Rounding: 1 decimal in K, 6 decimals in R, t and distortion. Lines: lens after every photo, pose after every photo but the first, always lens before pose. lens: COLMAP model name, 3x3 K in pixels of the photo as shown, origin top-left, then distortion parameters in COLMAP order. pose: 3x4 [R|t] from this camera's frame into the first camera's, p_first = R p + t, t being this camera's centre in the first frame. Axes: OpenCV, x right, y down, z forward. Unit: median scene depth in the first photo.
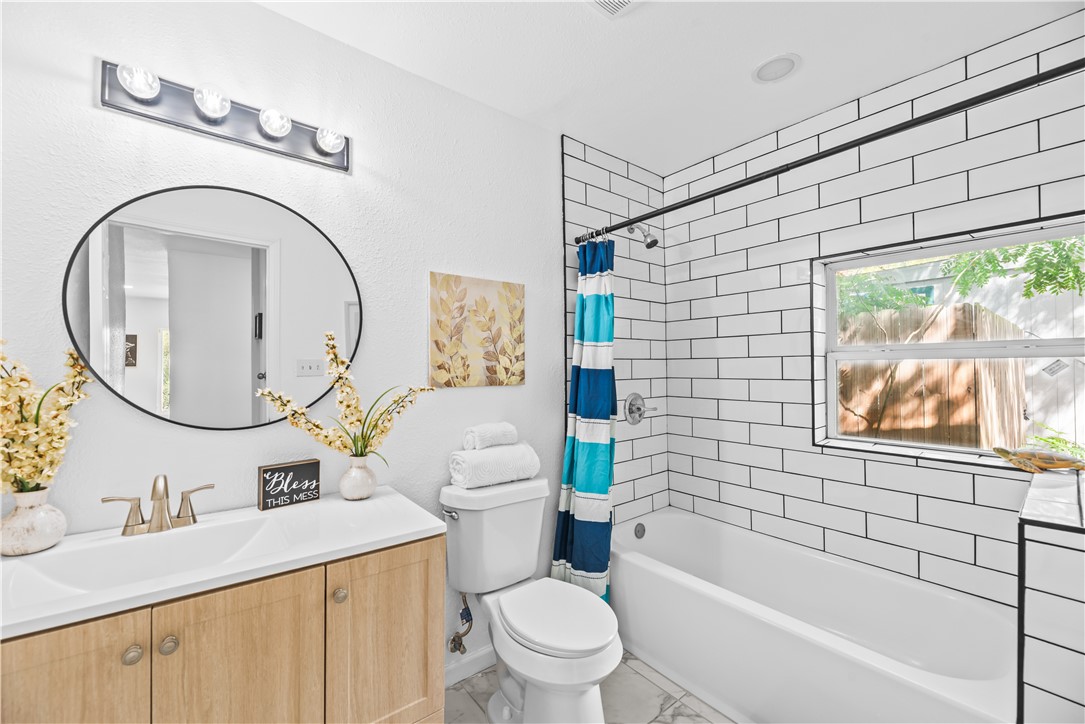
lens RADIAL K [[437.6, 0, 541.7], [0, 437.6, 362.6], [0, 0, 1]] dist [-0.002897, 0.000189]
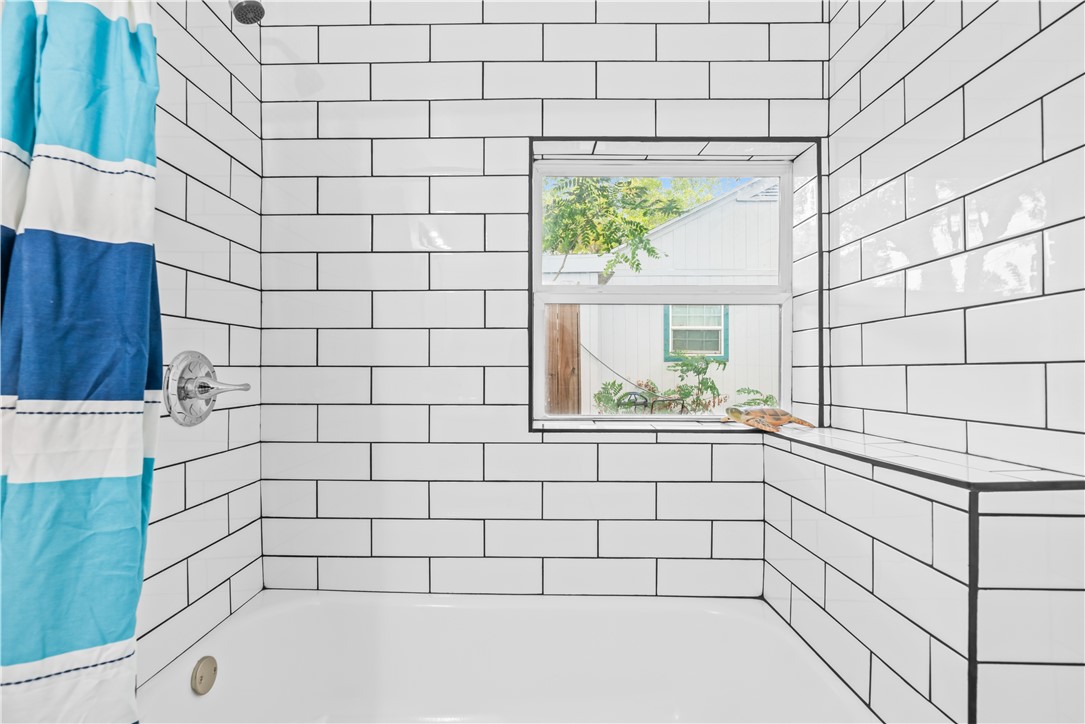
lens RADIAL K [[525.4, 0, 537.6], [0, 525.4, 366.2], [0, 0, 1]] dist [-0.002639, -0.000371]
pose [[0.635004, 0.013214, 0.772396, 0.039212], [-0.014748, 0.999879, -0.004982, 0.096932], [-0.772368, -0.008228, 0.635122, 0.500690]]
